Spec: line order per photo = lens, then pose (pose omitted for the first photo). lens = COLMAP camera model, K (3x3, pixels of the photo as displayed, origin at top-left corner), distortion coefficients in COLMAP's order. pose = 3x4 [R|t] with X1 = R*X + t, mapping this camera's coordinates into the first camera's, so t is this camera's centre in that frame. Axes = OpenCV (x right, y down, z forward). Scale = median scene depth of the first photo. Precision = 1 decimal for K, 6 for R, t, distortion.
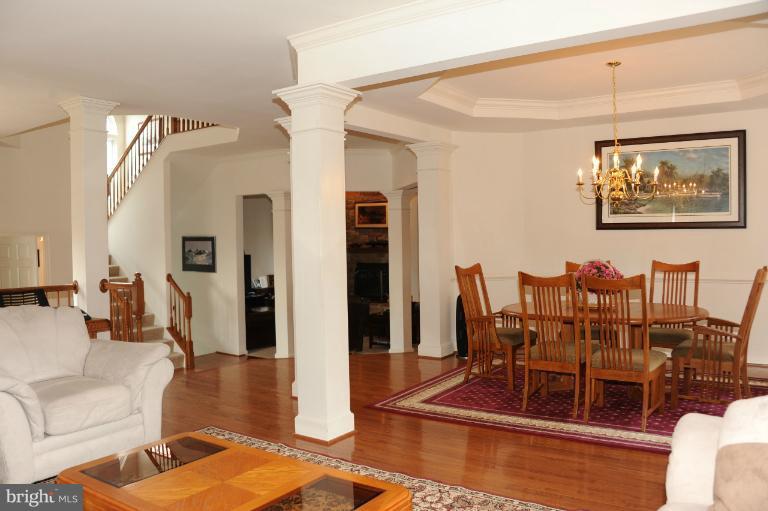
lens RADIAL K [[622.9, 0, 384.0], [0, 622.9, 255.5], [0, 0, 1]] dist [-0.175704, 0.094471]
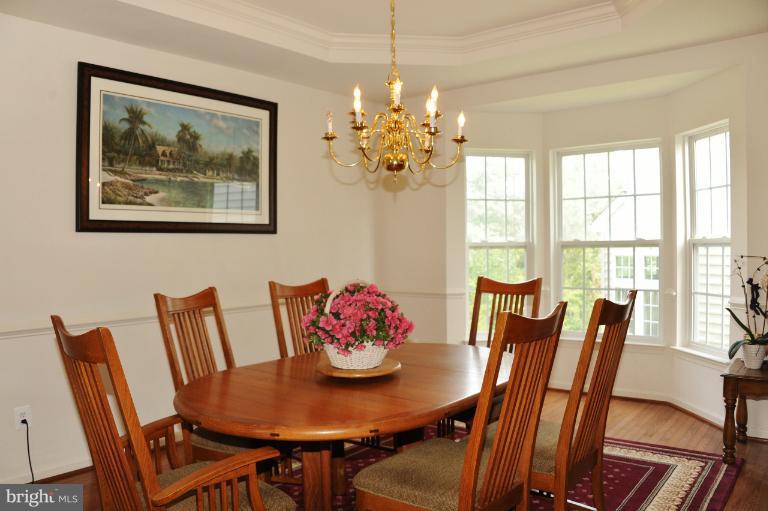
lens RADIAL K [[622.9, 0, 384.0], [0, 622.9, 255.5], [0, 0, 1]] dist [-0.175704, 0.094471]
pose [[0.052034, -0.008249, 0.998611, -0.162010], [0.038181, 0.999251, 0.006265, -0.017128], [-0.997915, 0.037802, 0.052310, 0.795828]]
